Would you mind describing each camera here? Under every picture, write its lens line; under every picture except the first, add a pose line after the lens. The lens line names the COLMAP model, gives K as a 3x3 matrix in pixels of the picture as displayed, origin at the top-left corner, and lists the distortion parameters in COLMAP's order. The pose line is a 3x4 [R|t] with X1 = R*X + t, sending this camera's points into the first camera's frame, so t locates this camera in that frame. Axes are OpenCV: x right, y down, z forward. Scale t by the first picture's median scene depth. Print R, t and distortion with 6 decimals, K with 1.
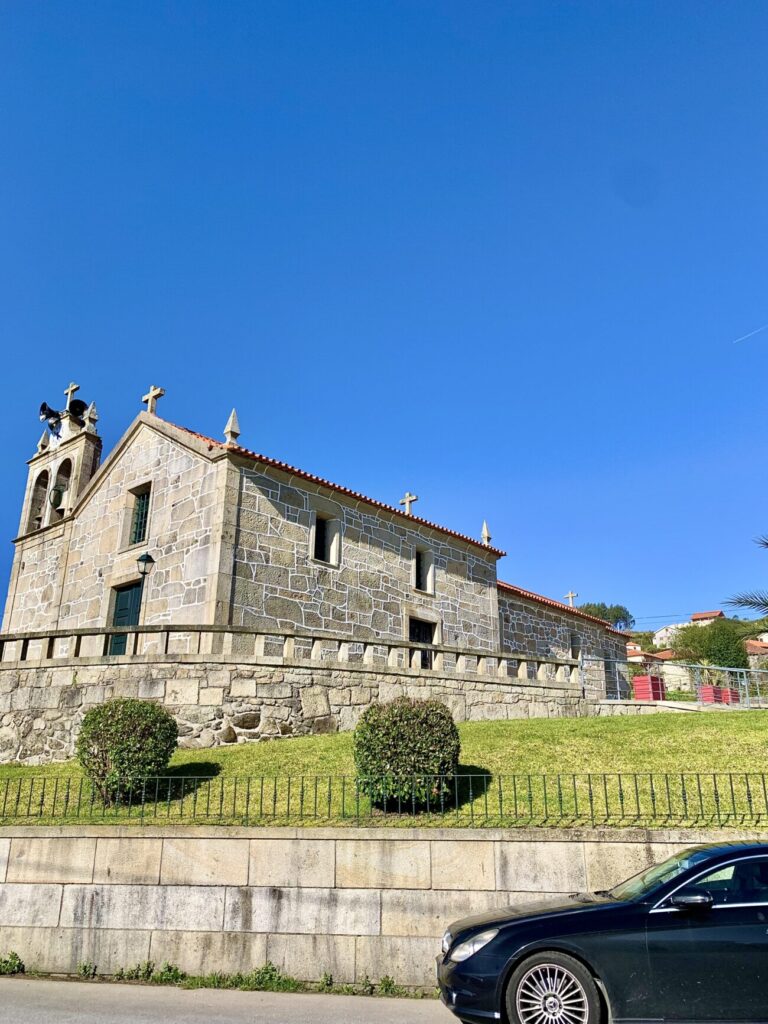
lens RADIAL K [[779.3, 0, 381.2], [0, 779.3, 522.4], [0, 0, 1]] dist [0.065328, -0.030005]
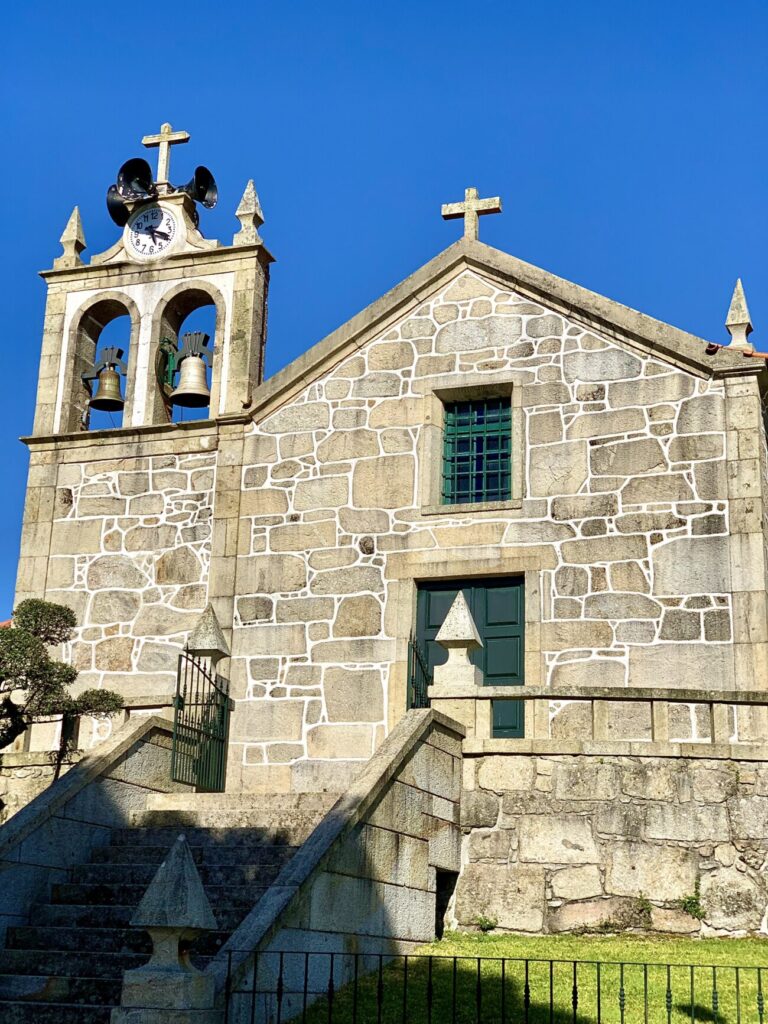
lens RADIAL K [[1533.0, 0, 377.5], [0, 1533.0, 502.8], [0, 0, 1]] dist [0.033272, 0.000000]
pose [[0.930767, 0.127060, 0.342824, -0.721383], [-0.140721, 0.989933, 0.015160, 0.022157], [-0.337446, -0.062353, 0.939277, 0.084098]]
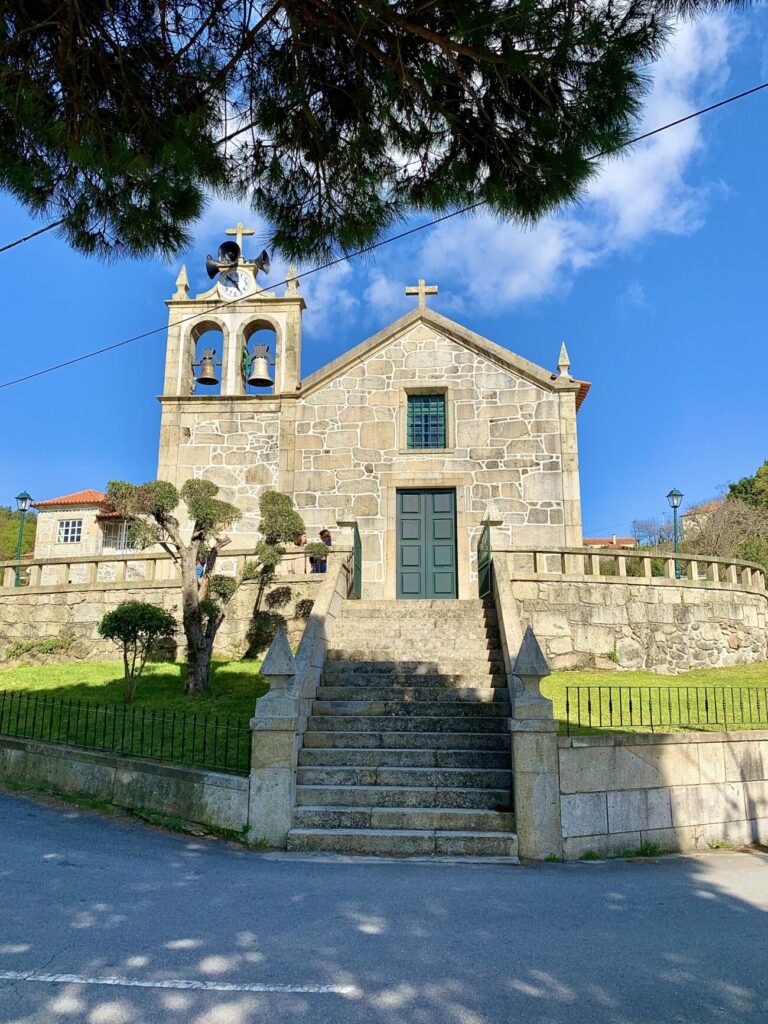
lens RADIAL K [[779.3, 0, 381.7], [0, 779.3, 513.6], [0, 0, 1]] dist [0.065328, -0.030005]
pose [[0.798004, 0.126225, 0.589285, -0.929706], [-0.192683, 0.979933, 0.051029, 0.069539], [-0.571019, -0.154267, 0.806312, 0.240096]]
